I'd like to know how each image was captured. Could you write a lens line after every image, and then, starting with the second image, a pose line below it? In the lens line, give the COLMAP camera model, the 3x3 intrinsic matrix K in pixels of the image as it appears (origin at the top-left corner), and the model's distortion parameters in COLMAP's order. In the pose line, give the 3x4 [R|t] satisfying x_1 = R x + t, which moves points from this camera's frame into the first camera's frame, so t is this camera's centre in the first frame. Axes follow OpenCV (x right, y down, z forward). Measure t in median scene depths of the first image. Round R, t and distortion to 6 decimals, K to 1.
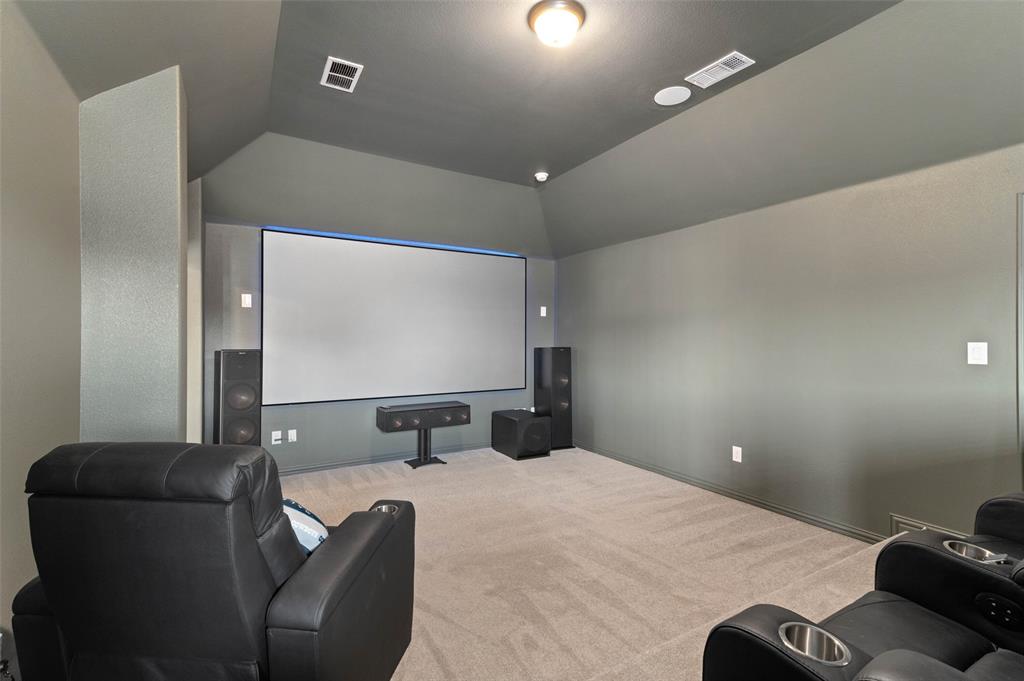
lens RADIAL K [[463.8, 0, 510.4], [0, 463.8, 339.4], [0, 0, 1]] dist [0.025244, 0.000220]
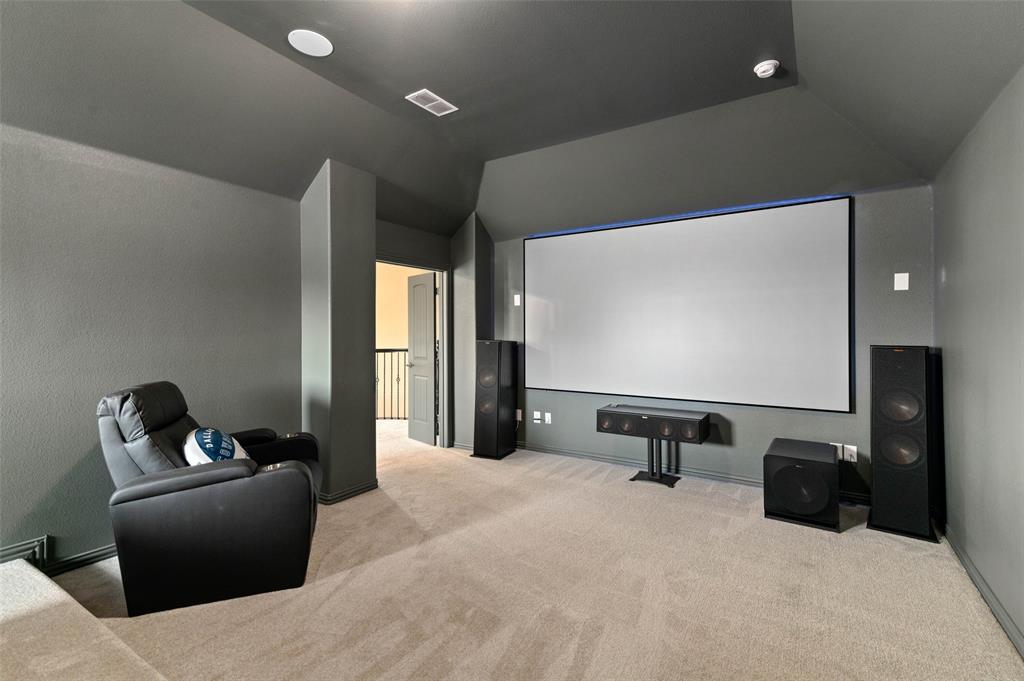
lens RADIAL K [[463.8, 0, 512.6], [0, 463.8, 334.5], [0, 0, 1]] dist [0.025244, 0.000220]
pose [[0.447654, 0.004565, -0.894195, 0.487493], [0.000564, 0.999985, 0.005387, -0.000095], [0.894207, -0.002916, 0.447645, 0.427401]]
